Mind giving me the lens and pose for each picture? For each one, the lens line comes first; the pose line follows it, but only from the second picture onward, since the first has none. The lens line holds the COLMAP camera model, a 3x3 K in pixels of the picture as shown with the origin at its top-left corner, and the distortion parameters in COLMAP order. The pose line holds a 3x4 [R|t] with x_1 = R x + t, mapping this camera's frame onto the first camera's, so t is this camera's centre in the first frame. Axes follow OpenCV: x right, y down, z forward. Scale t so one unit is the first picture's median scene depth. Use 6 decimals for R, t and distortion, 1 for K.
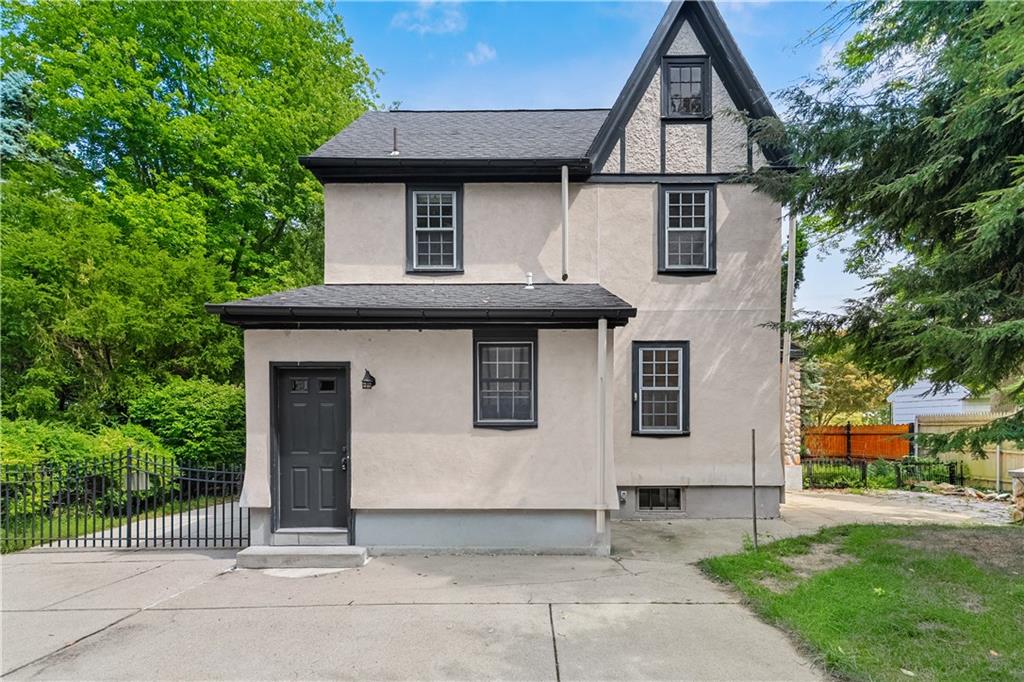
lens RADIAL K [[500.9, 0, 523.8], [0, 500.9, 422.0], [0, 0, 1]] dist [0.013856, 0.000812]
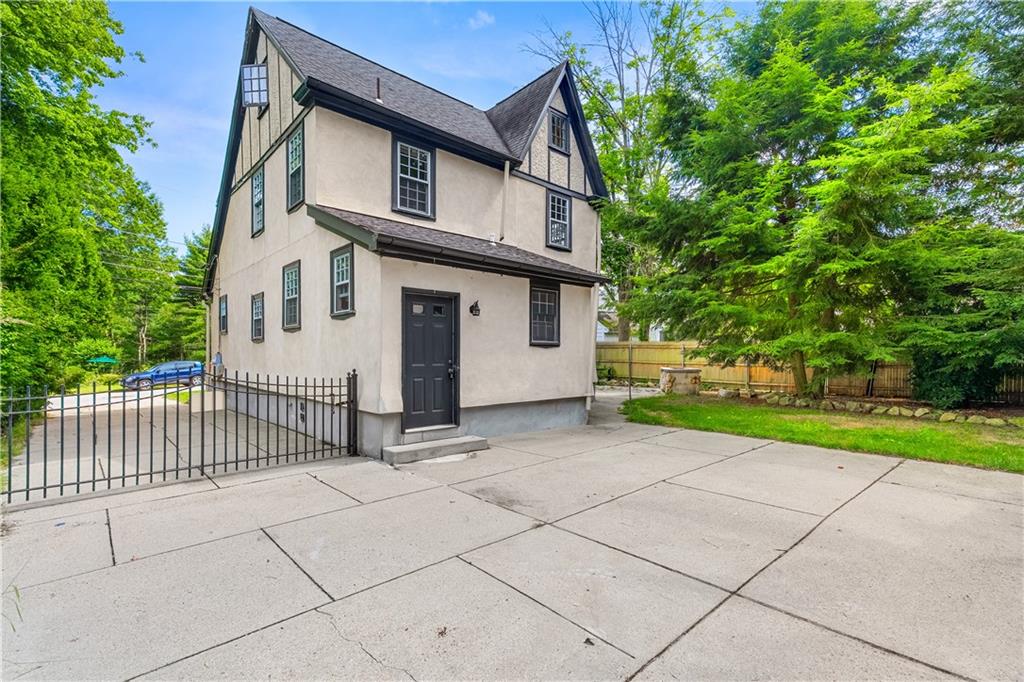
lens RADIAL K [[461.5, 0, 514.9], [0, 461.5, 348.0], [0, 0, 1]] dist [0.003997, -0.000304]
pose [[0.737029, 0.009286, 0.675797, -0.745757], [-0.016314, 0.999859, 0.004054, 0.009051], [-0.675664, -0.014013, 0.737076, 0.025083]]
